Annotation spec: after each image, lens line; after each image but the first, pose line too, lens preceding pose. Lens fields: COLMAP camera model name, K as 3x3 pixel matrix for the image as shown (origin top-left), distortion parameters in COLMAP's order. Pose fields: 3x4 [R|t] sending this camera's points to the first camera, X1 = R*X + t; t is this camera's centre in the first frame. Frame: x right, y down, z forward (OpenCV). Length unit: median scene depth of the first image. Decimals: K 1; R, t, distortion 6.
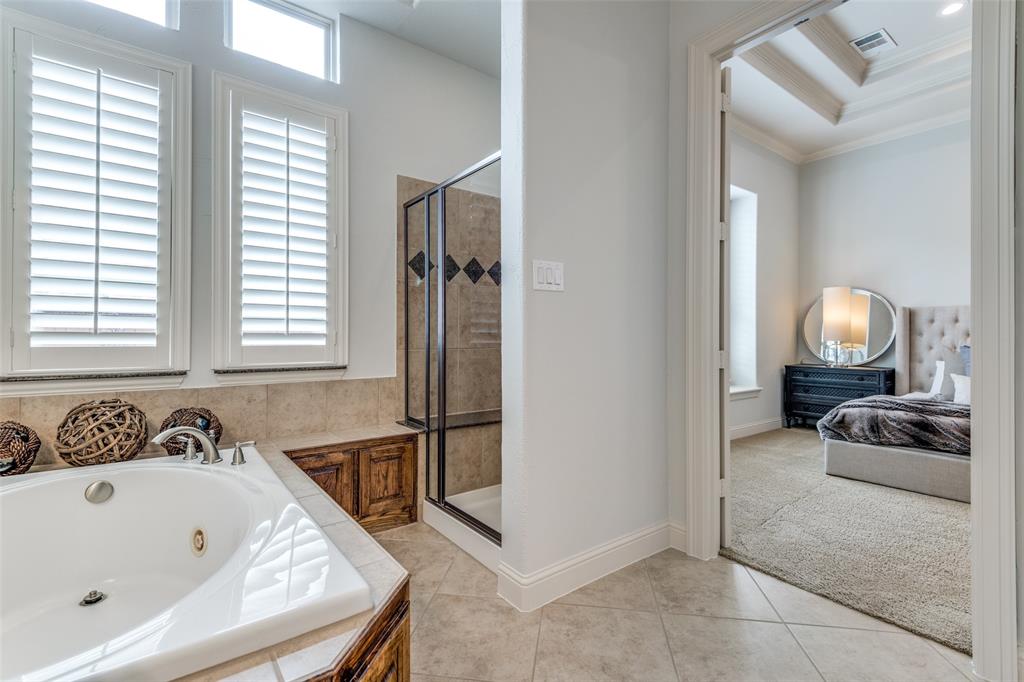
lens RADIAL K [[461.1, 0, 516.1], [0, 461.1, 333.9], [0, 0, 1]] dist [0.019408, -0.005811]
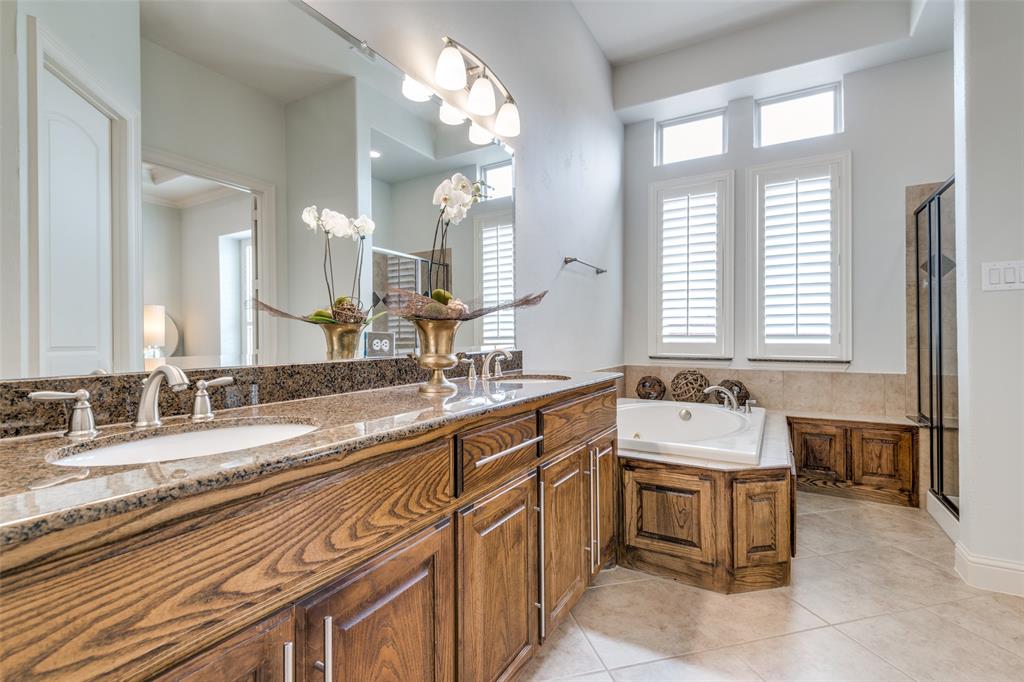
lens RADIAL K [[461.1, 0, 513.3], [0, 461.1, 338.3], [0, 0, 1]] dist [0.019408, -0.005811]
pose [[0.386572, -0.002729, -0.922255, 0.443720], [0.005447, 0.999985, -0.000676, 0.006201], [0.922243, -0.004763, 0.386582, -0.302343]]
